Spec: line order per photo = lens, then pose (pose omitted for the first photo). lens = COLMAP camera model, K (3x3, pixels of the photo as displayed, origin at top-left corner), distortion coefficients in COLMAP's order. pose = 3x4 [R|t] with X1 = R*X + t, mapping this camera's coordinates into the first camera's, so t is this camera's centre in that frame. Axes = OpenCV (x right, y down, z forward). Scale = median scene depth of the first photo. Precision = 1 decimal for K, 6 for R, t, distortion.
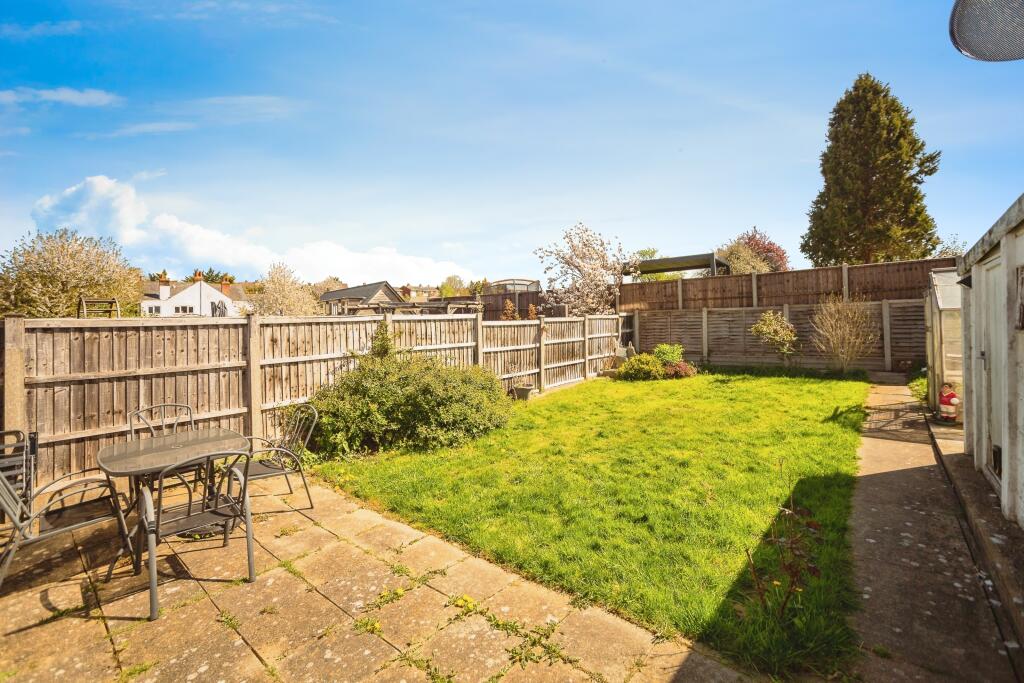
lens RADIAL K [[447.6, 0, 513.1], [0, 447.6, 330.4], [0, 0, 1]] dist [-0.000101, 0.000213]
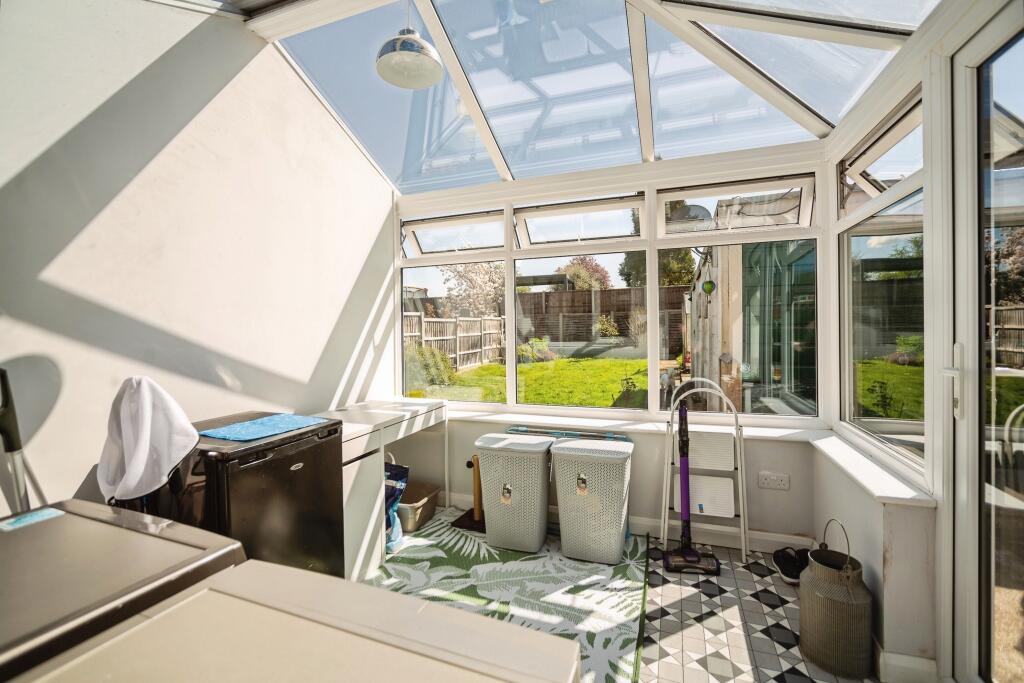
lens RADIAL K [[447.6, 0, 513.1], [0, 447.6, 330.4], [0, 0, 1]] dist [-0.000101, 0.000213]
pose [[0.940951, 0.006327, 0.338482, -0.233251], [-0.000364, 0.999844, -0.017676, 0.035833], [-0.338541, 0.016509, 0.940807, -0.331746]]
